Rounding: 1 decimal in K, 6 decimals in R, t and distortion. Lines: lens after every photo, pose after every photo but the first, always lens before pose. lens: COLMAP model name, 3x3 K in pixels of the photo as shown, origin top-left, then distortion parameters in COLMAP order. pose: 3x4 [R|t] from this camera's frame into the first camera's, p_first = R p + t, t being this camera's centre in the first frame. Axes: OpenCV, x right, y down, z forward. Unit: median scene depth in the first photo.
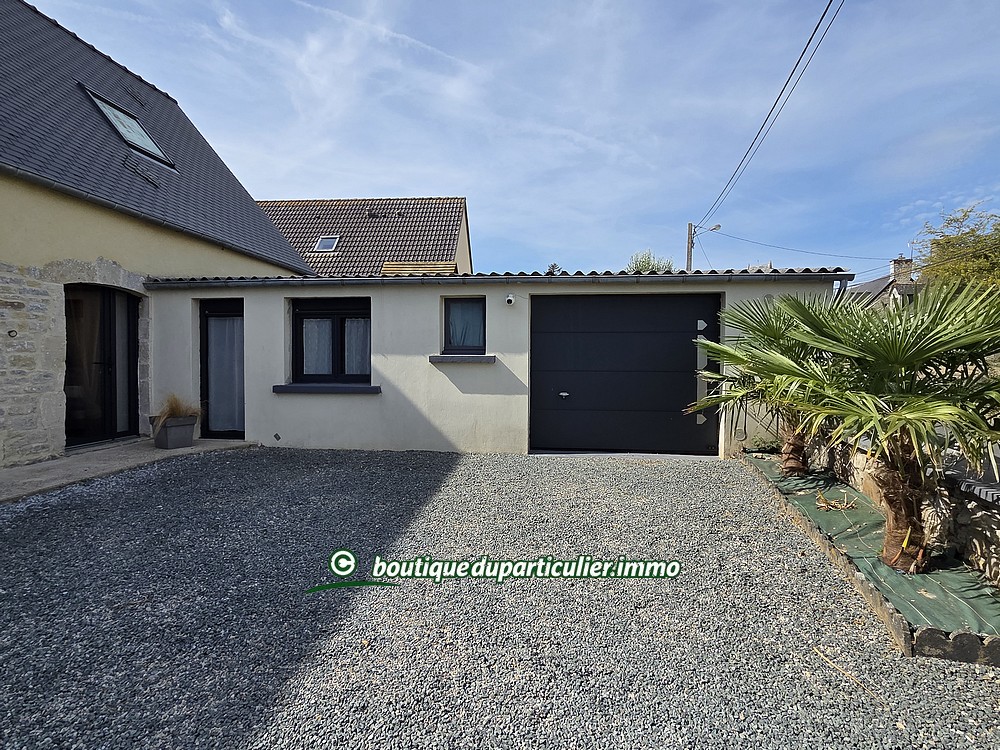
lens RADIAL K [[551.7, 0, 508.9], [0, 551.7, 373.9], [0, 0, 1]] dist [-0.003898, -0.001965]
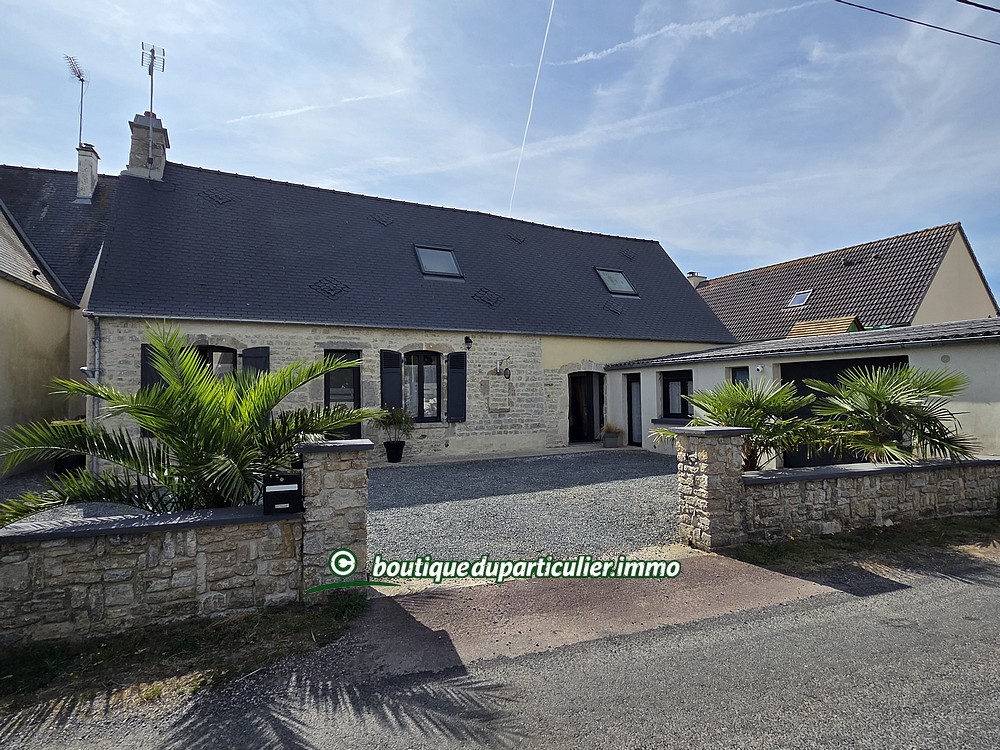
lens RADIAL K [[551.7, 0, 497.3], [0, 551.7, 371.8], [0, 0, 1]] dist [-0.003898, -0.001965]
pose [[0.529821, -0.046879, -0.846813, 0.743791], [-0.006183, 0.998231, -0.059130, -0.020731], [0.848087, 0.036564, 0.528594, -0.367246]]
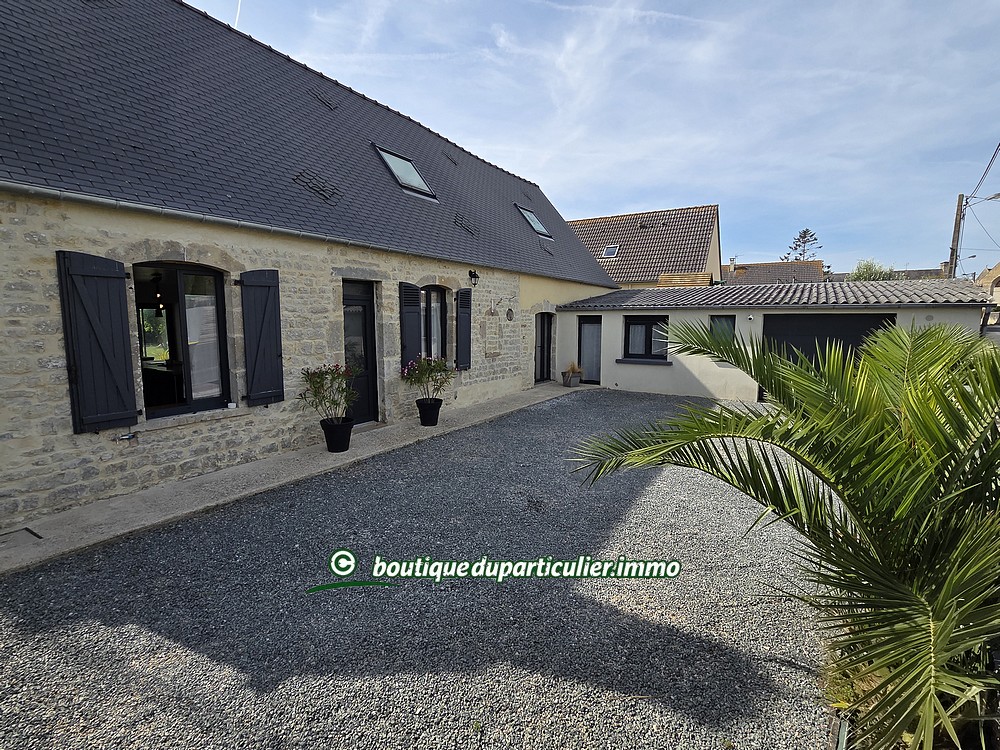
lens RADIAL K [[484.1, 0, 499.1], [0, 484.1, 368.4], [0, 0, 1]] dist [-0.000031, -0.000672]
pose [[0.889263, 0.042475, -0.455419, -0.001526], [-0.008554, 0.997049, 0.076289, -0.064416], [0.457315, -0.063945, 0.887003, -0.640194]]
